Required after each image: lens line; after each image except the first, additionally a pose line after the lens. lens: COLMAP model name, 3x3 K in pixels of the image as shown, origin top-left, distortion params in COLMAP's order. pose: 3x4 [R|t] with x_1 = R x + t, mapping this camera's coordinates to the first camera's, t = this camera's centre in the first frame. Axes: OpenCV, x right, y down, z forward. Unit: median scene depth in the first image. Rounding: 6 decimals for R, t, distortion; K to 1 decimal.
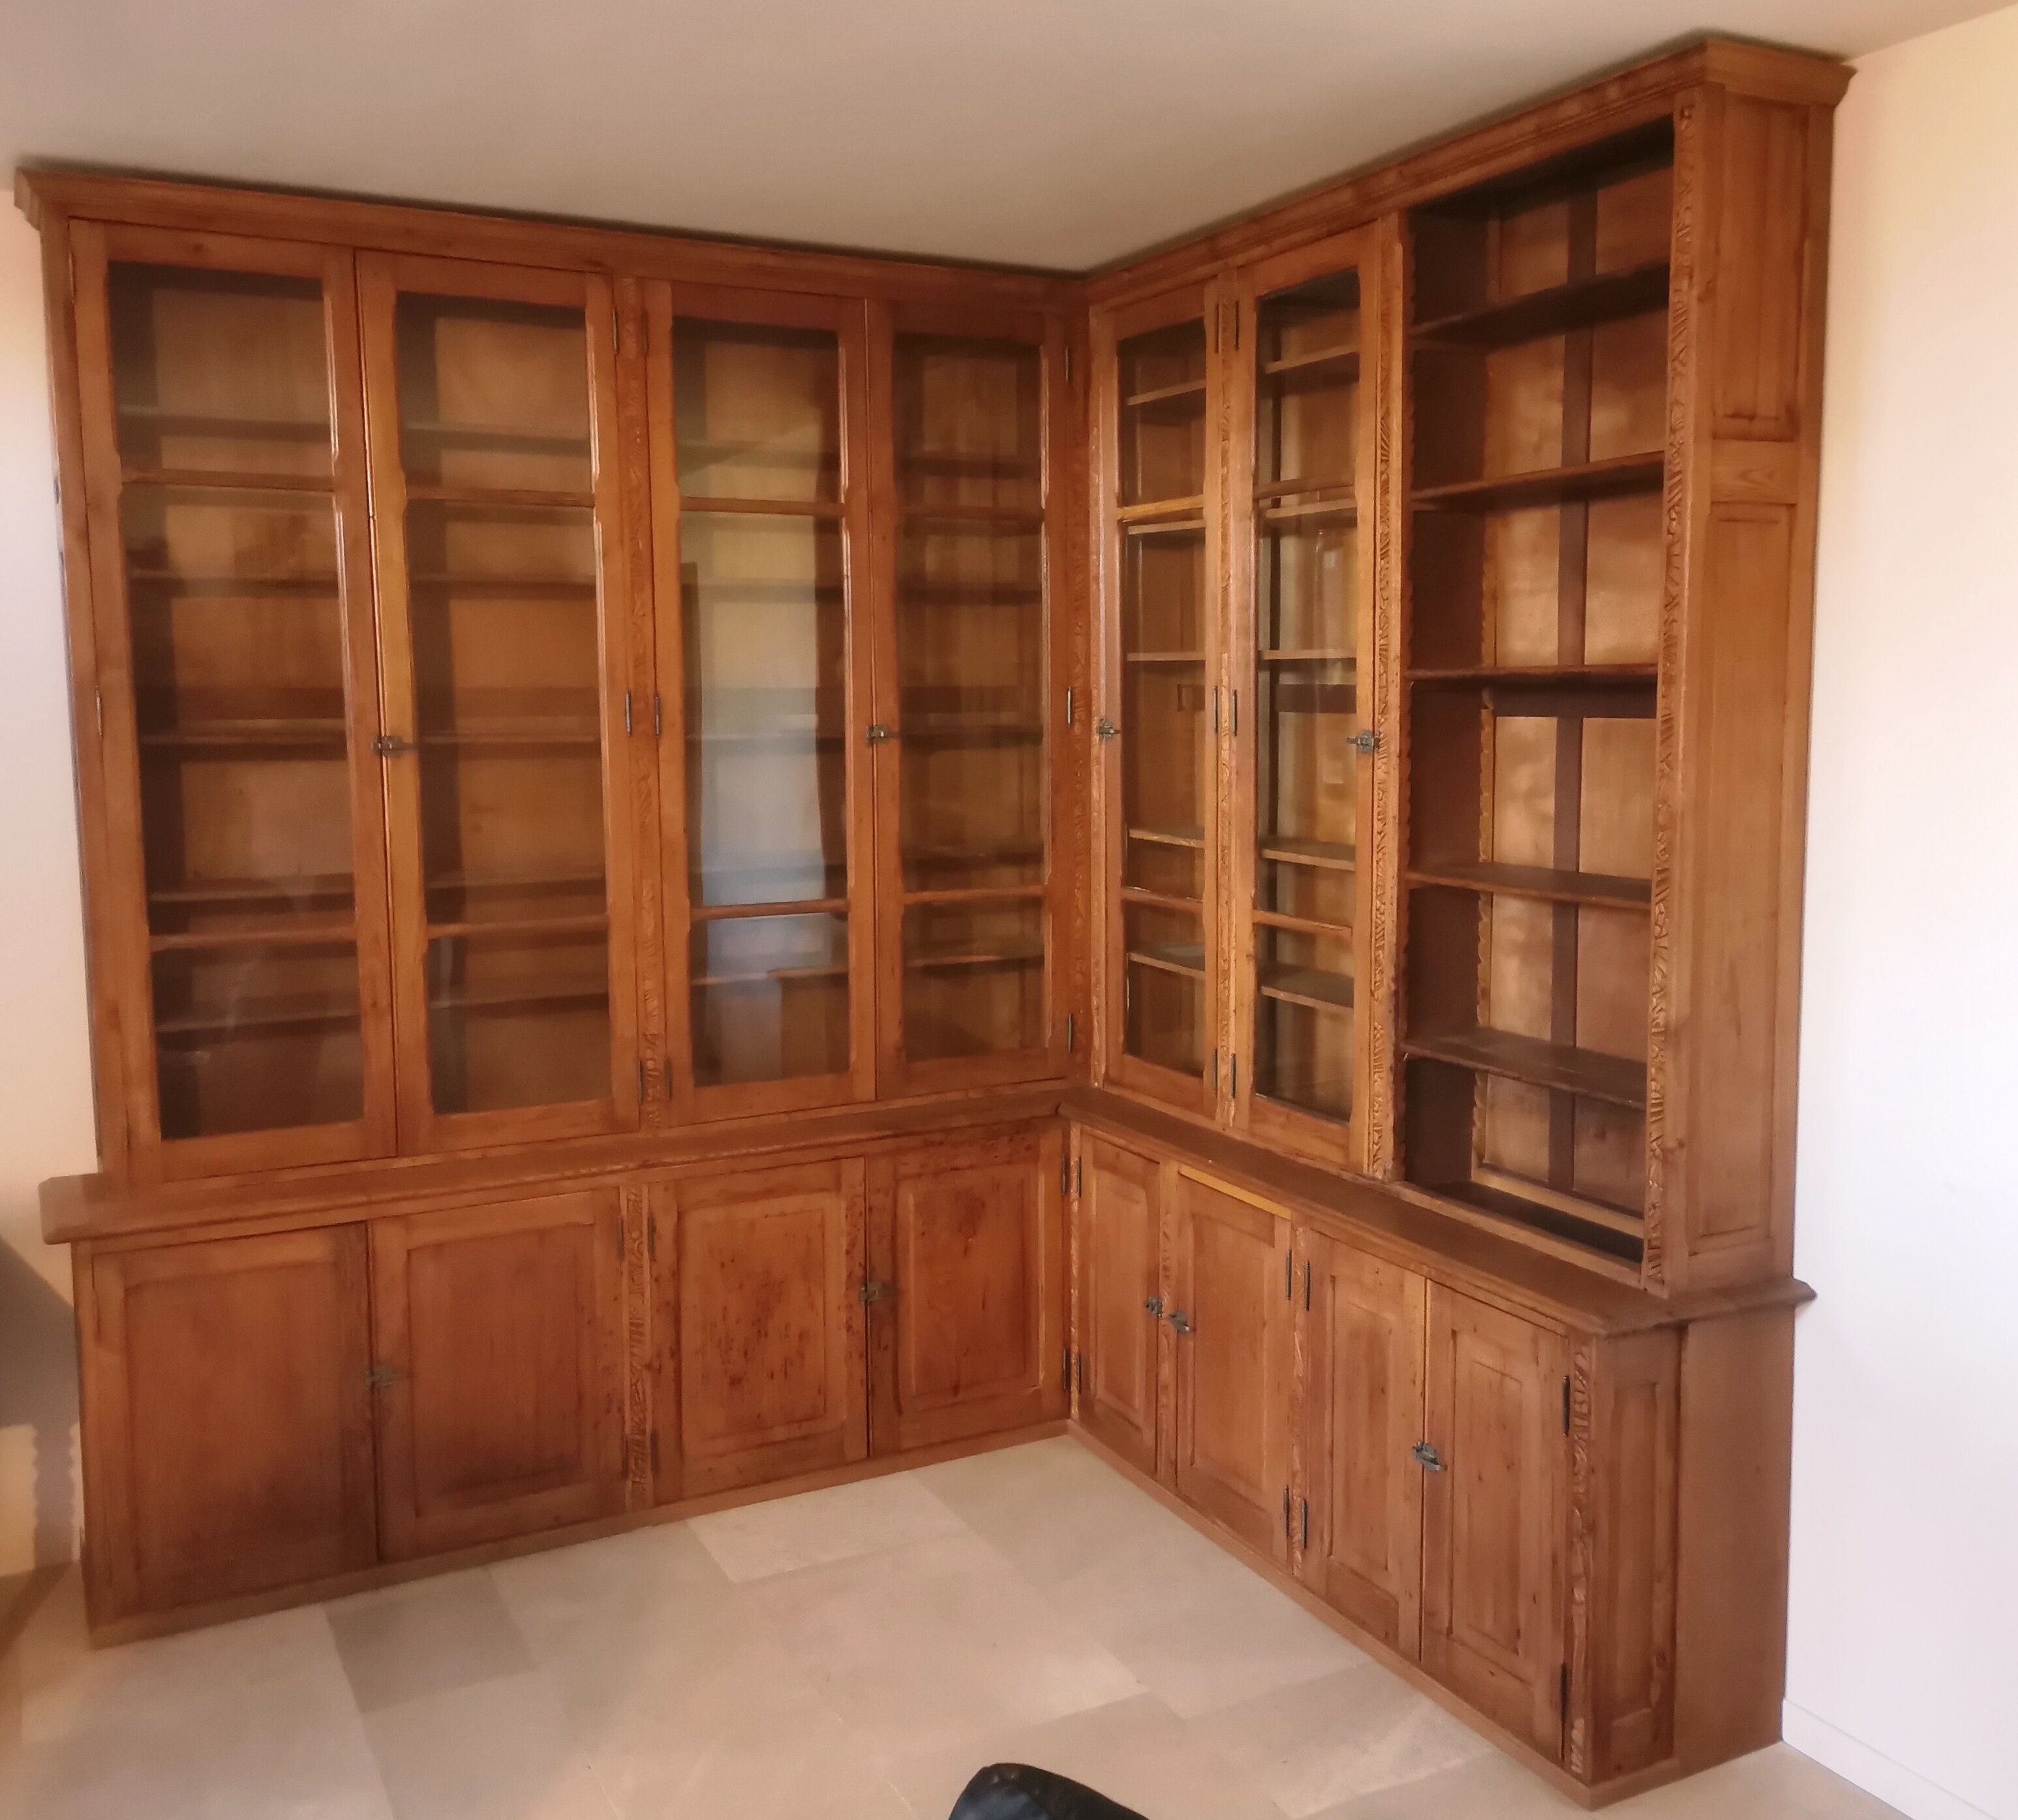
lens RADIAL K [[1959.3, 0, 1088.5], [0, 1959.3, 907.5], [0, 0, 1]] dist [0.090353, -0.095980]
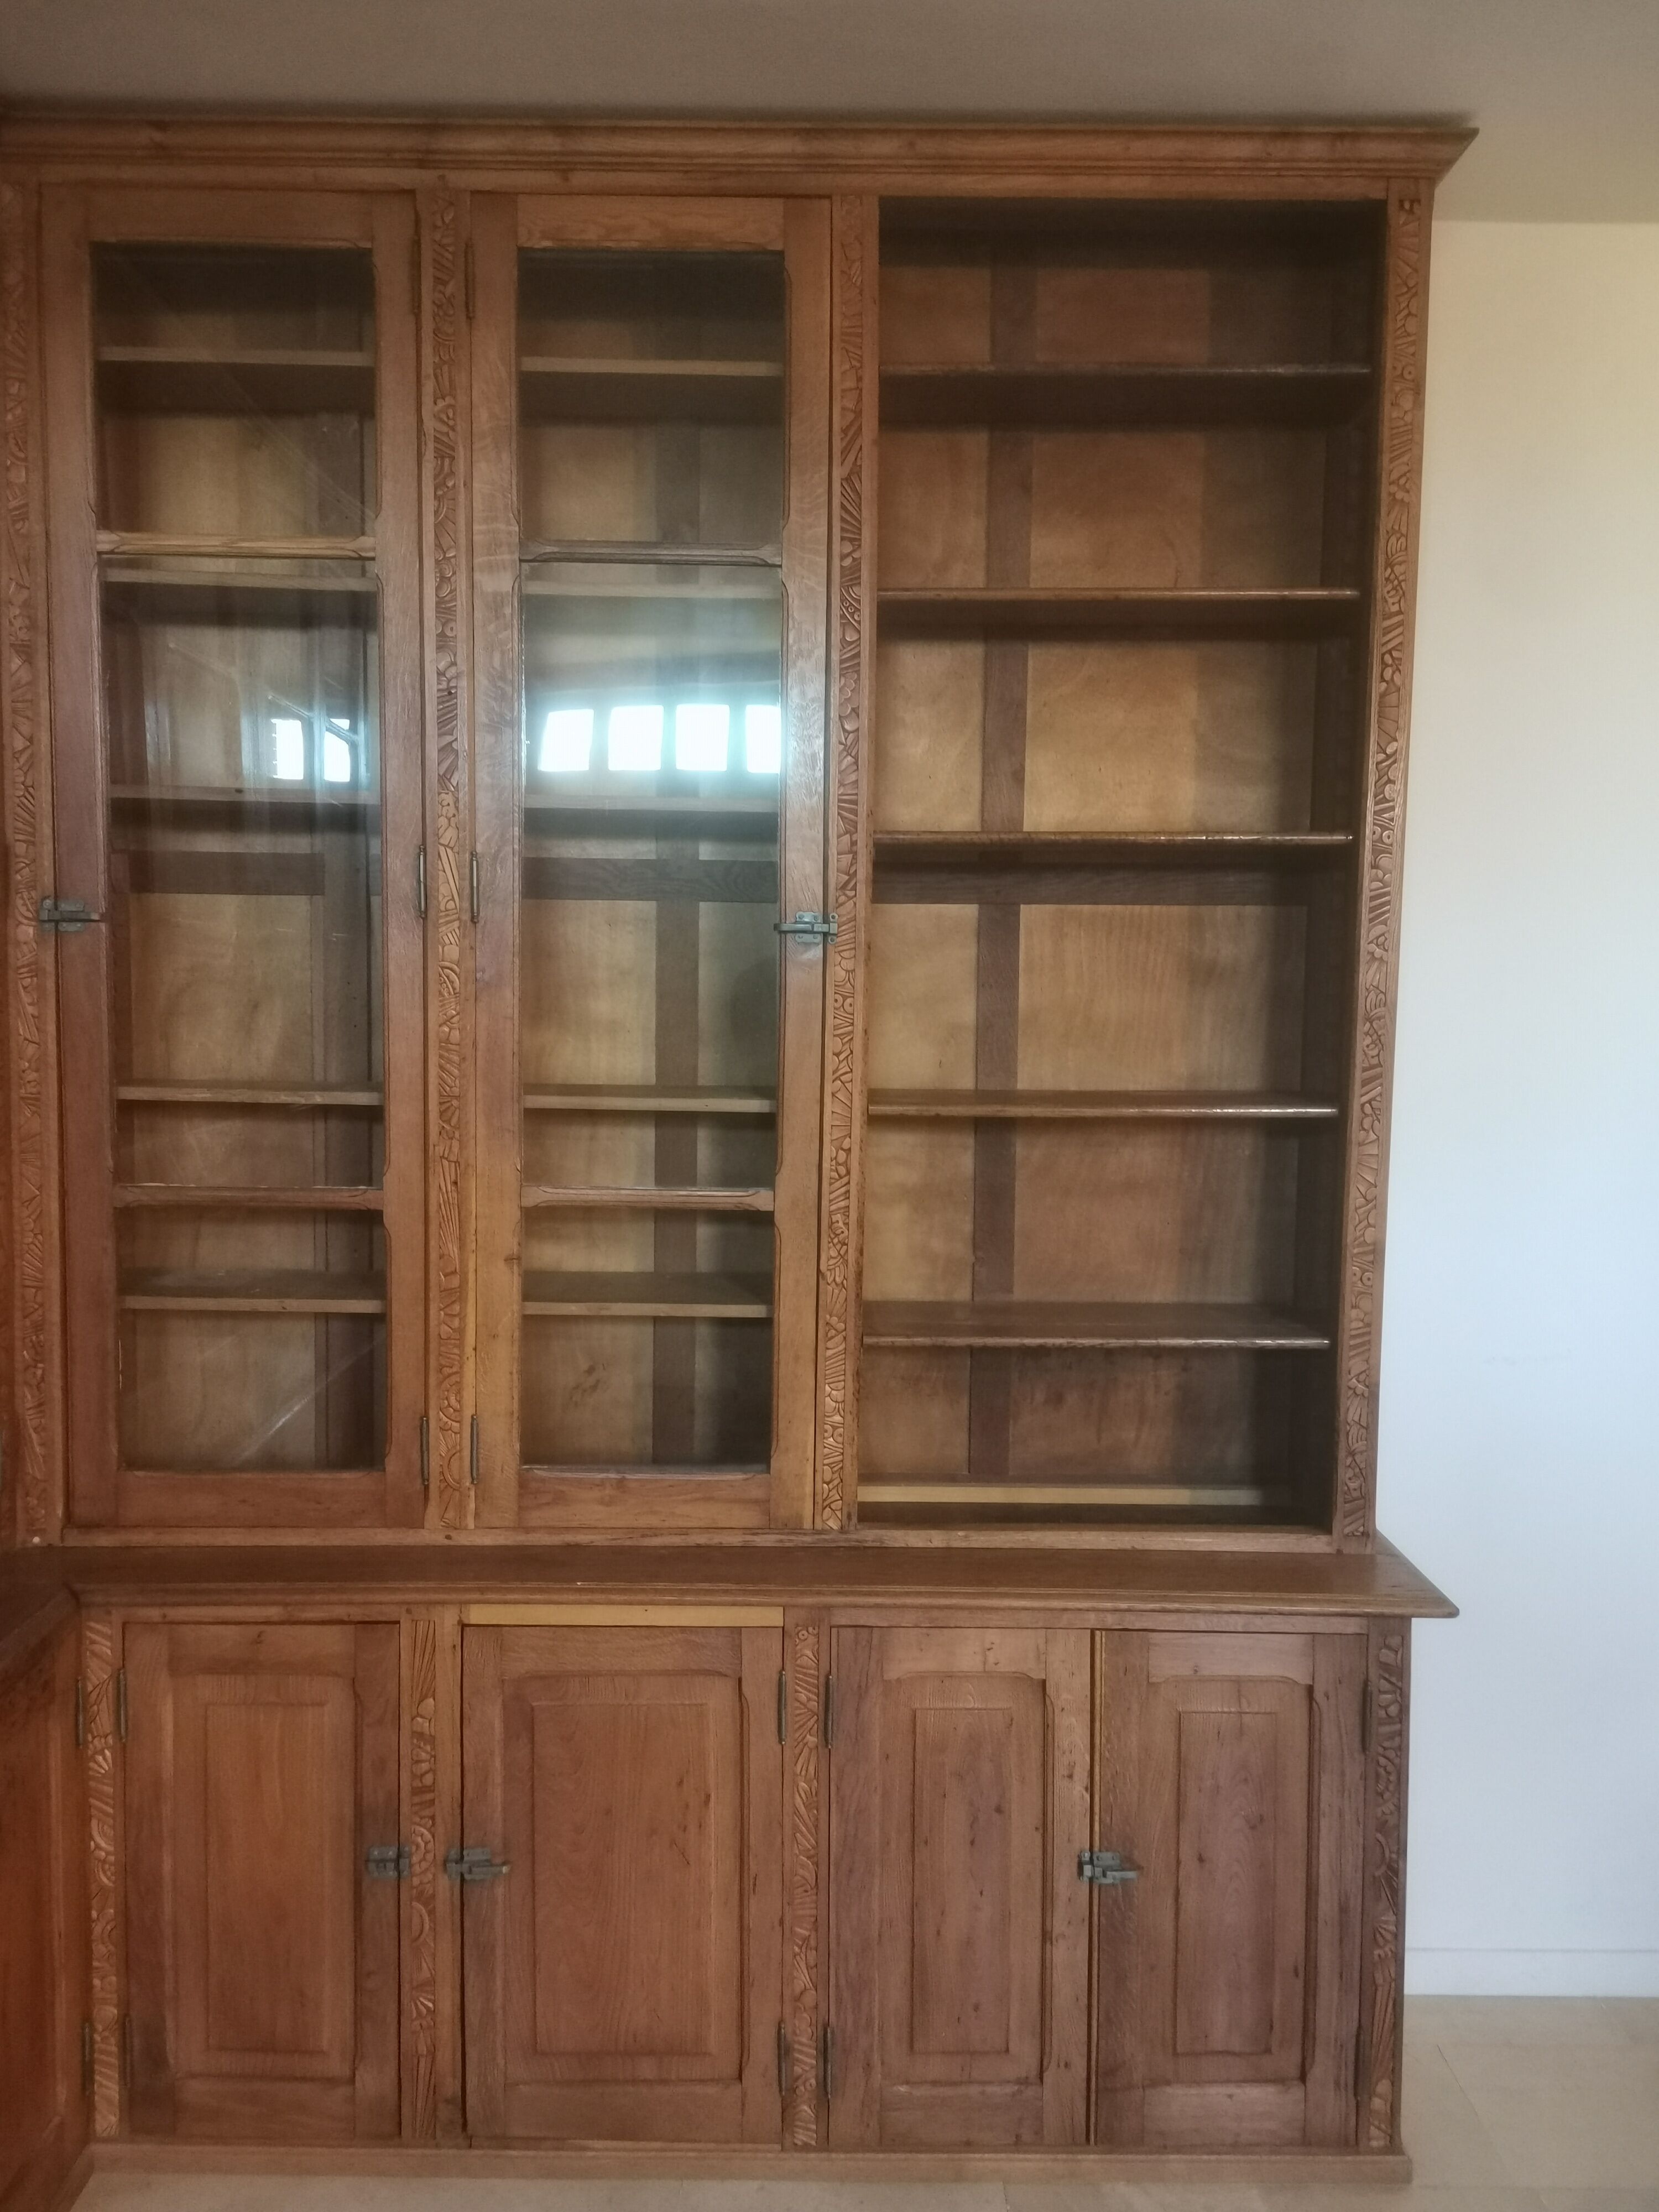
lens RADIAL K [[1713.4, 0, 829.5], [0, 1713.4, 1106.0], [0, 0, 1]] dist [0.088856, -0.115195]
pose [[0.474427, -0.054203, 0.878625, -0.371372], [0.088842, 0.995955, 0.013469, -0.024588], [-0.875800, 0.071669, 0.477323, 0.629123]]
